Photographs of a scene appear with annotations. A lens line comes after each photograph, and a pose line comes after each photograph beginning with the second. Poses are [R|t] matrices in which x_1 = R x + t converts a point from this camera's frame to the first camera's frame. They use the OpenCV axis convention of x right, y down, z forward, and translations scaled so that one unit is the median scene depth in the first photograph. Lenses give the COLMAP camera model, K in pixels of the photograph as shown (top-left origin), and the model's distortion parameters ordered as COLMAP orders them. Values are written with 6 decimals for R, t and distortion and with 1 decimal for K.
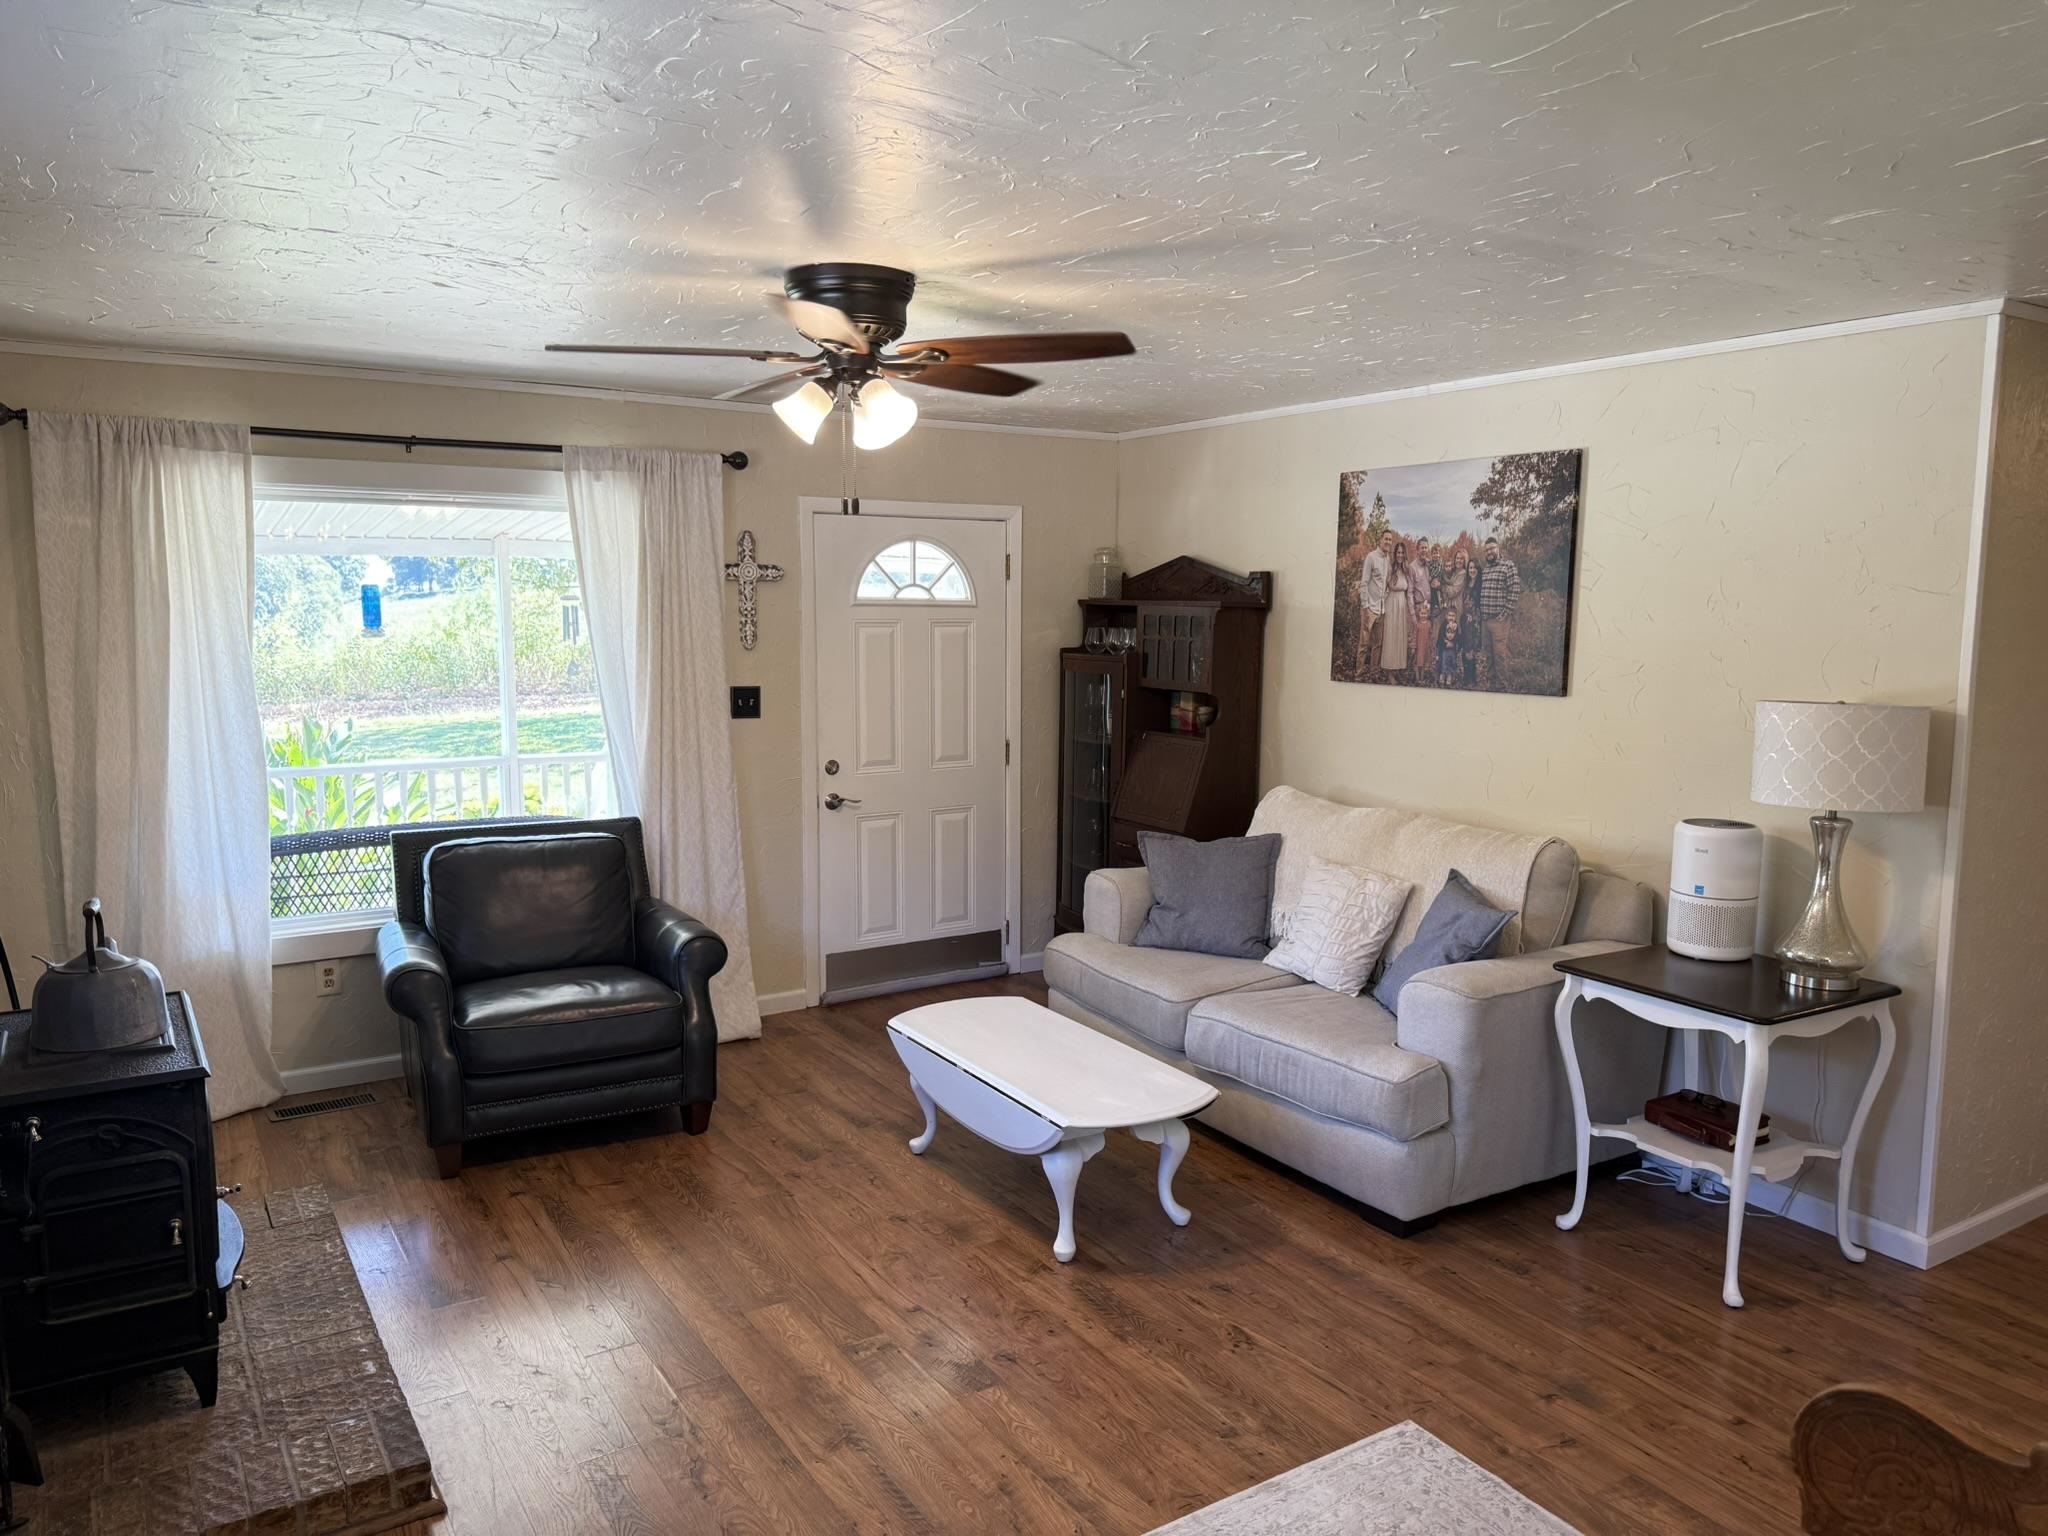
lens RADIAL K [[1447.9, 0, 1024.0], [0, 1447.9, 768.0], [0, 0, 1]] dist [0.145319, -0.201477]
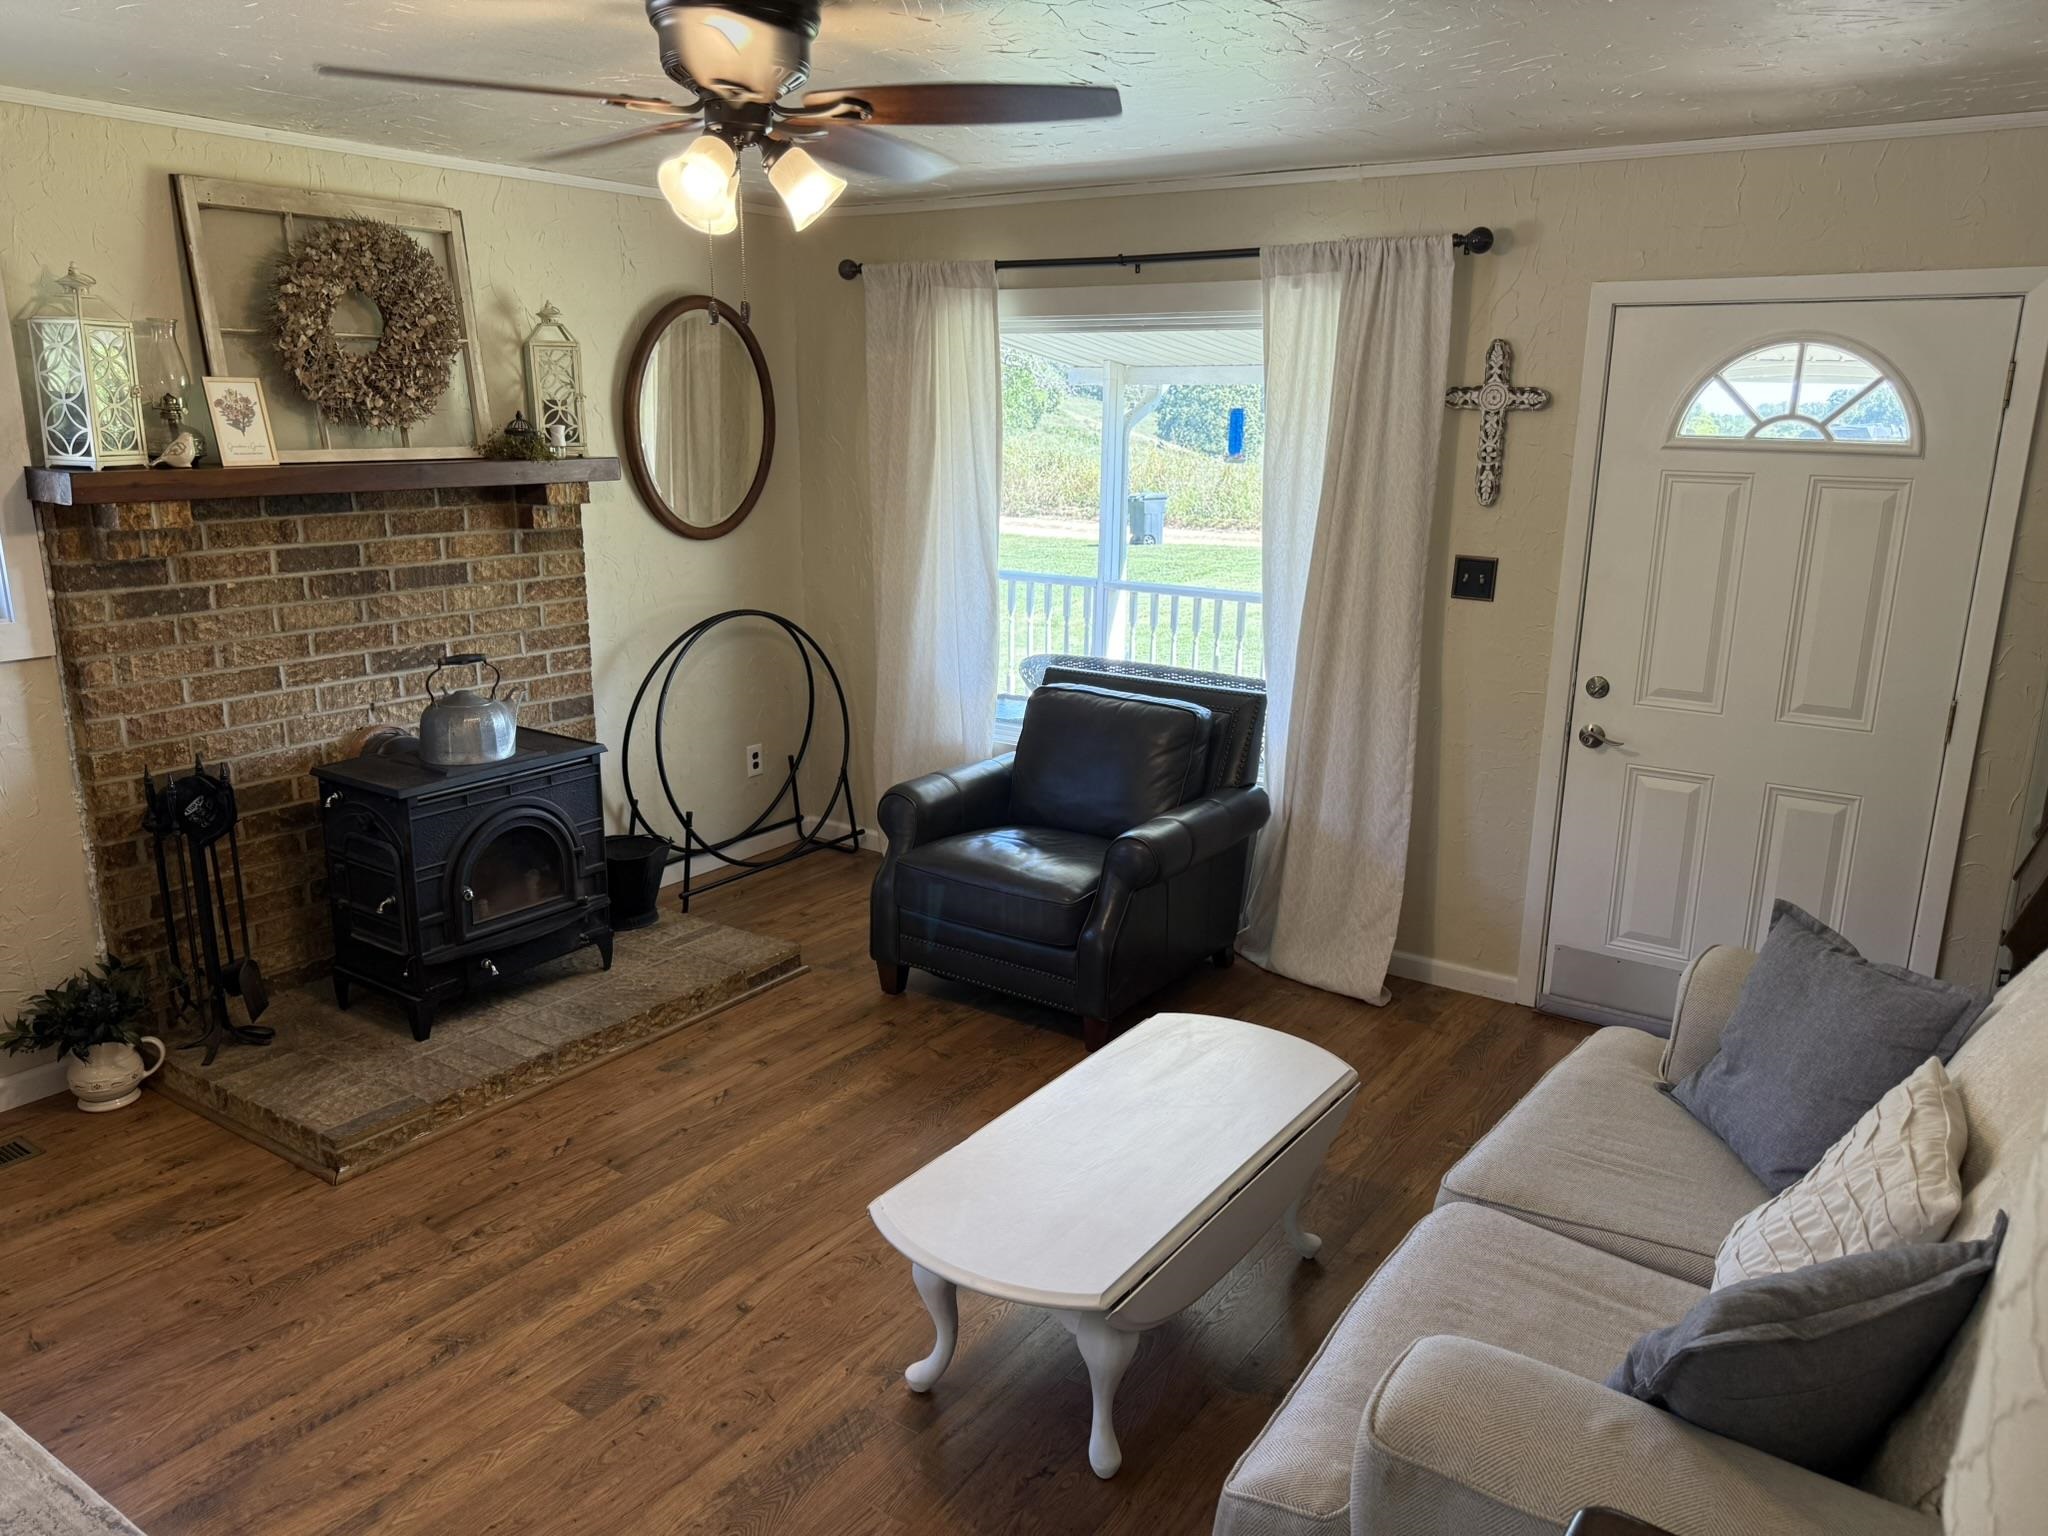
lens RADIAL K [[1447.9, 0, 1024.0], [0, 1447.9, 768.0], [0, 0, 1]] dist [0.145319, -0.201477]
pose [[0.399069, 0.224003, -0.889138, 0.441344], [-0.124381, 0.973962, 0.189547, -0.070233], [0.908446, 0.034949, 0.416539, 0.526583]]
